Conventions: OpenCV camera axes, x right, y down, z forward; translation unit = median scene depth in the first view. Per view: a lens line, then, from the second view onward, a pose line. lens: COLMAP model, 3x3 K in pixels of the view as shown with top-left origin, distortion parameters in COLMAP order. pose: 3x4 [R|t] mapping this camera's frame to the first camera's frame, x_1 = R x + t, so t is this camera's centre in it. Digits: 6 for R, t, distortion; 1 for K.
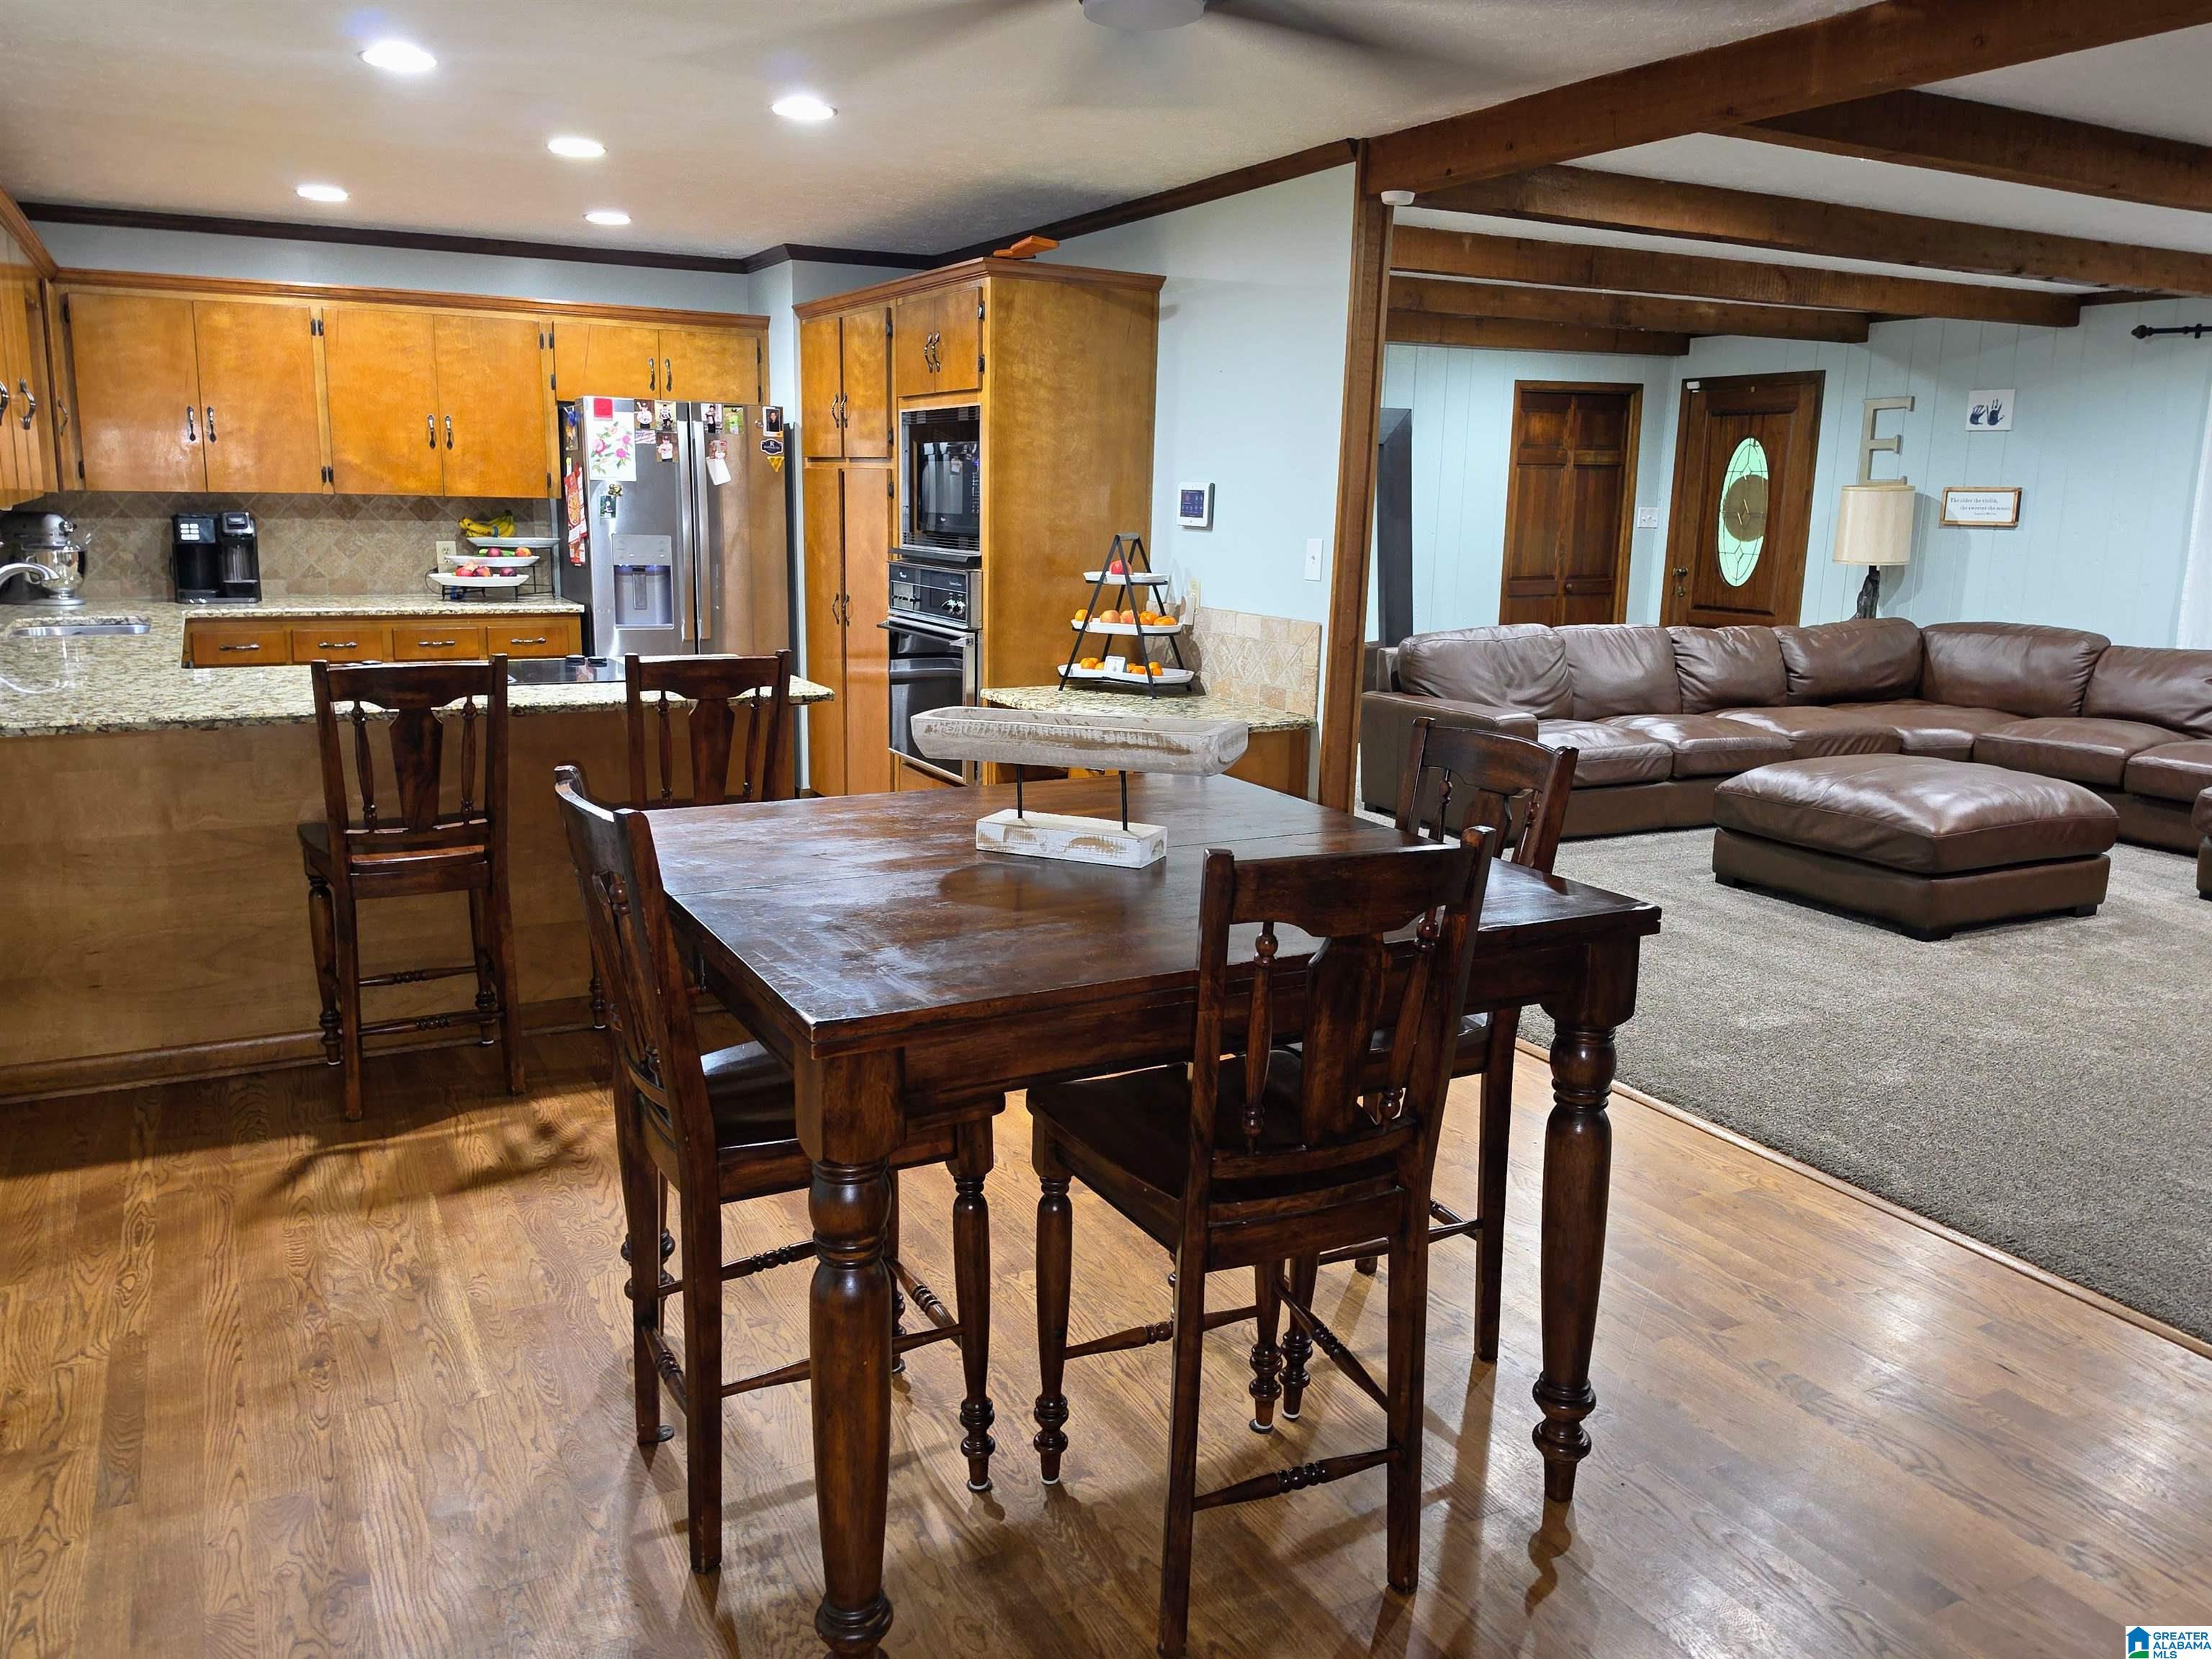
lens RADIAL K [[1711.9, 0, 1106.0], [0, 1711.9, 829.5], [0, 0, 1]] dist [0.052399, -0.064349]
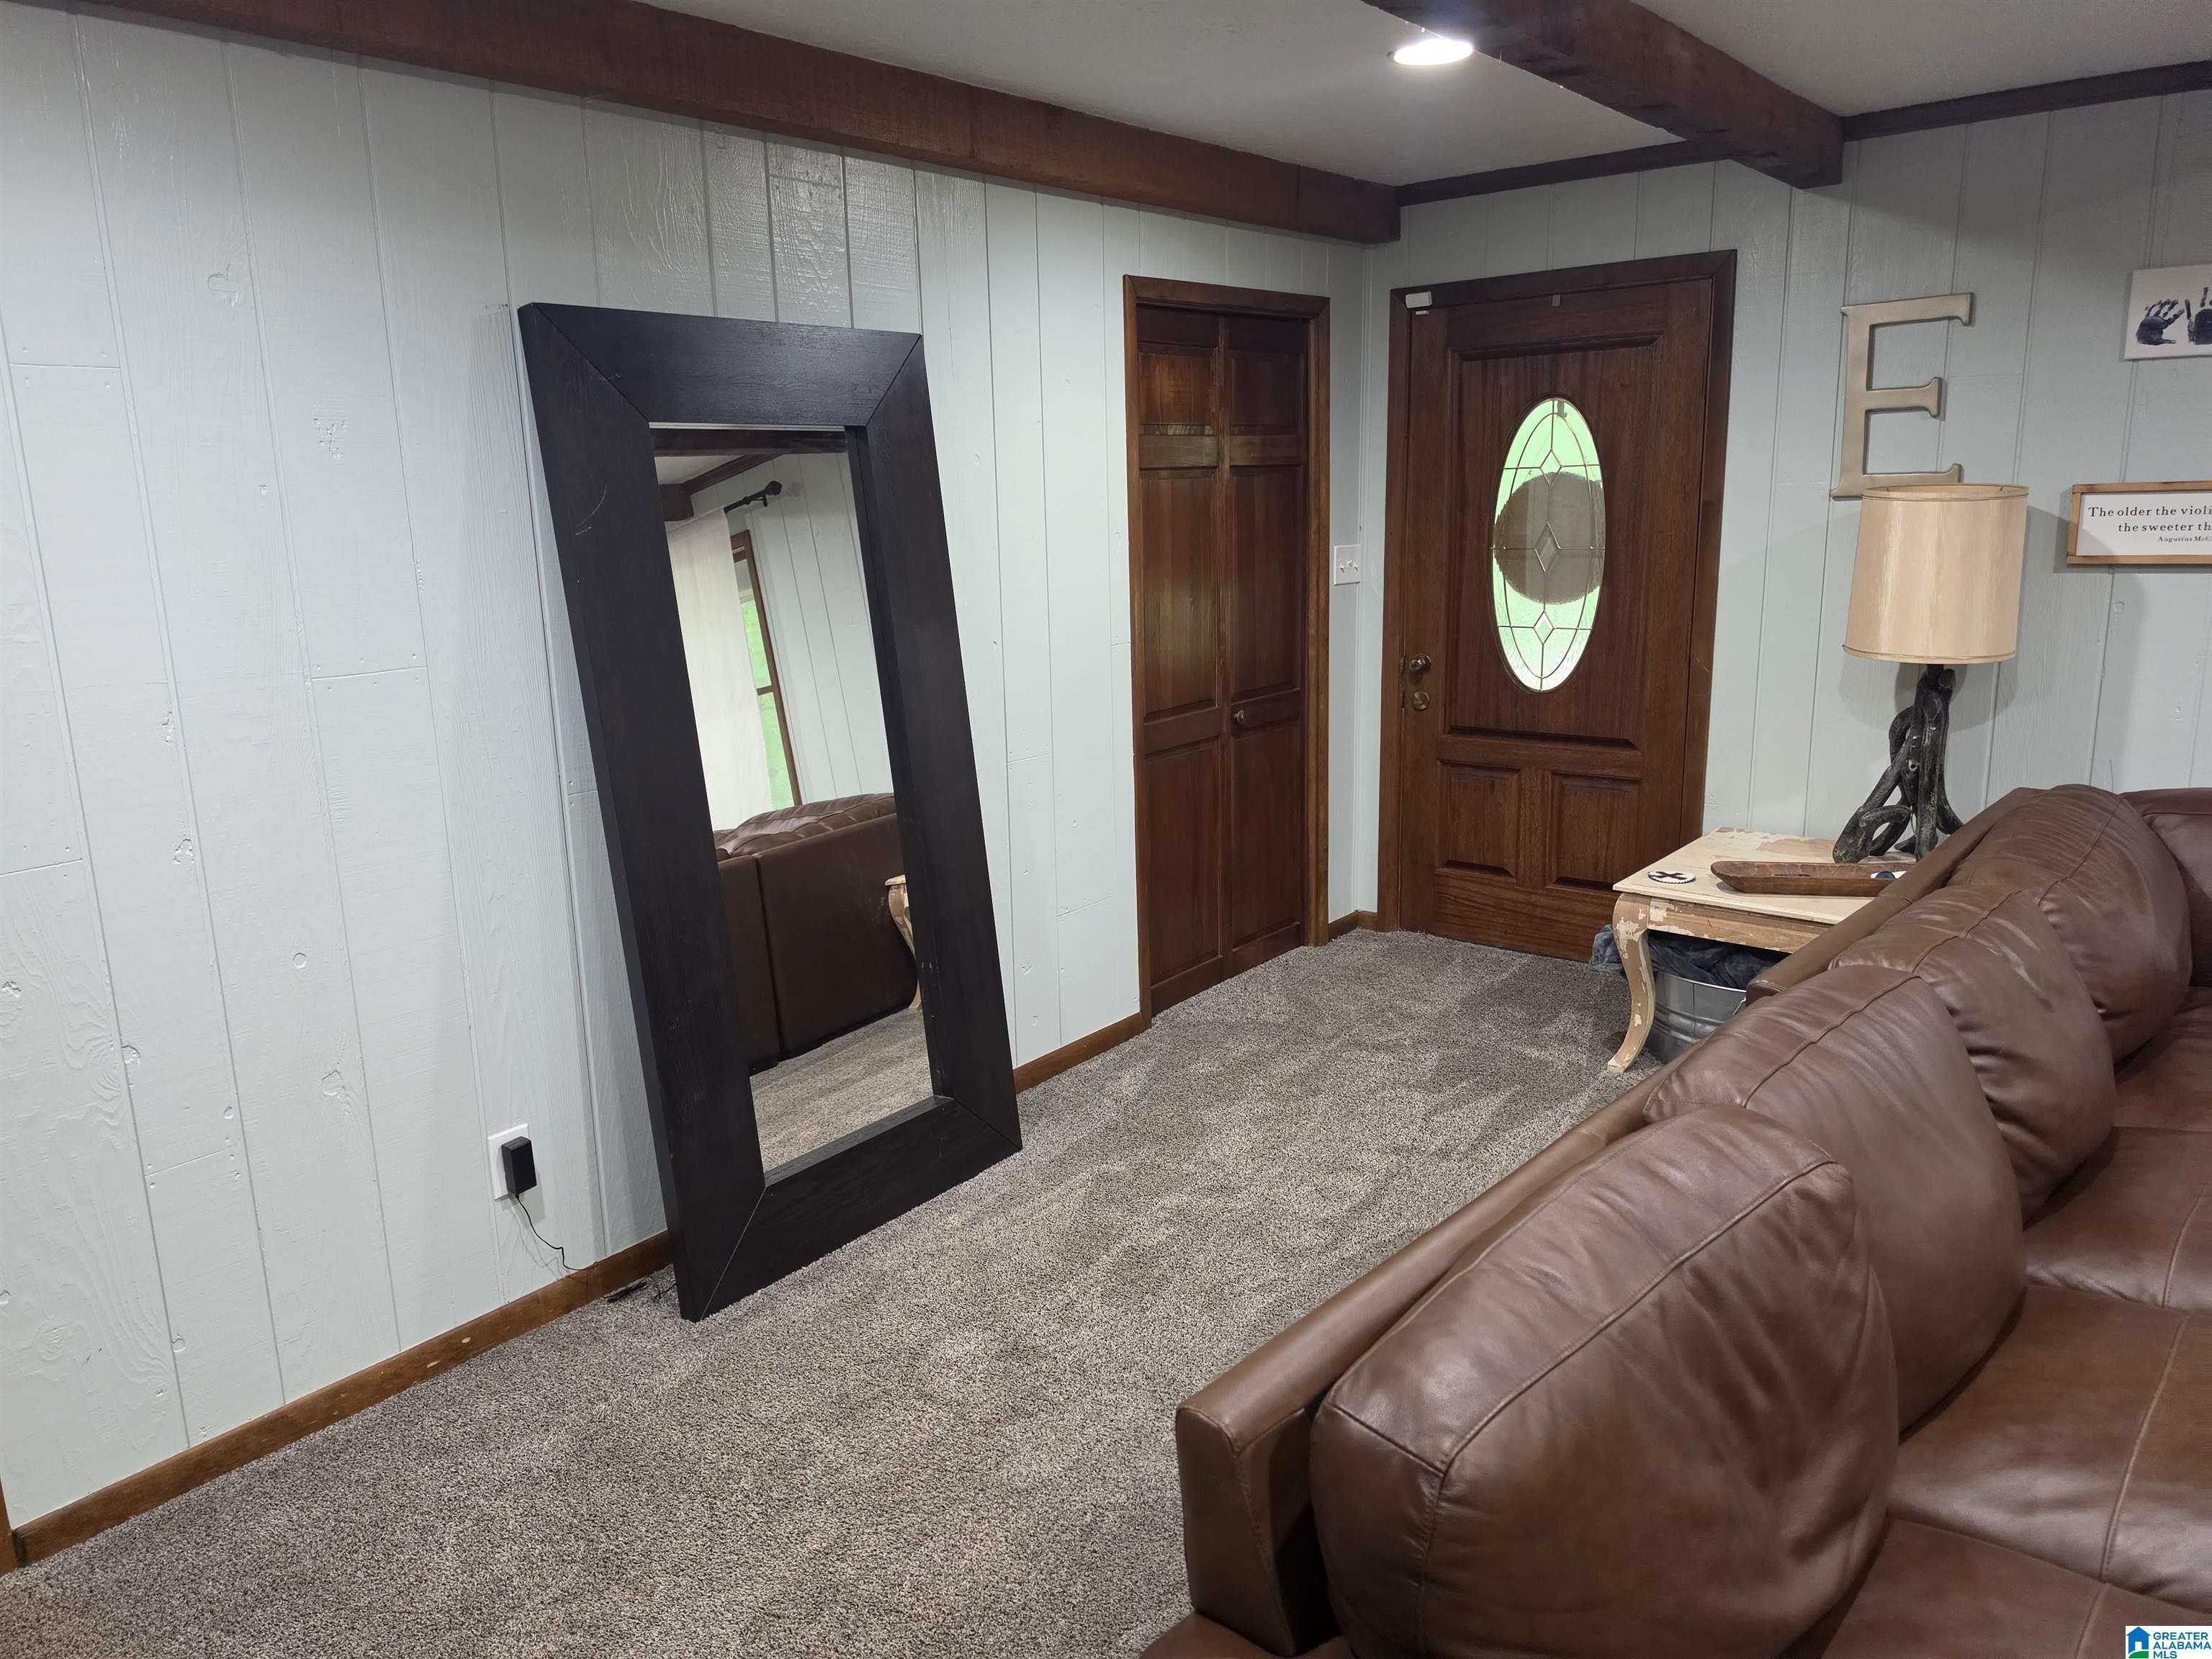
lens RADIAL K [[1543.1, 0, 1106.0], [0, 1543.1, 829.5], [0, 0, 1]] dist [0.004405, 0.003718]
pose [[0.921048, -0.125085, 0.368814, 0.030200], [0.118267, 0.992129, 0.041135, -0.057367], [-0.371057, 0.005731, 0.928593, 0.264729]]
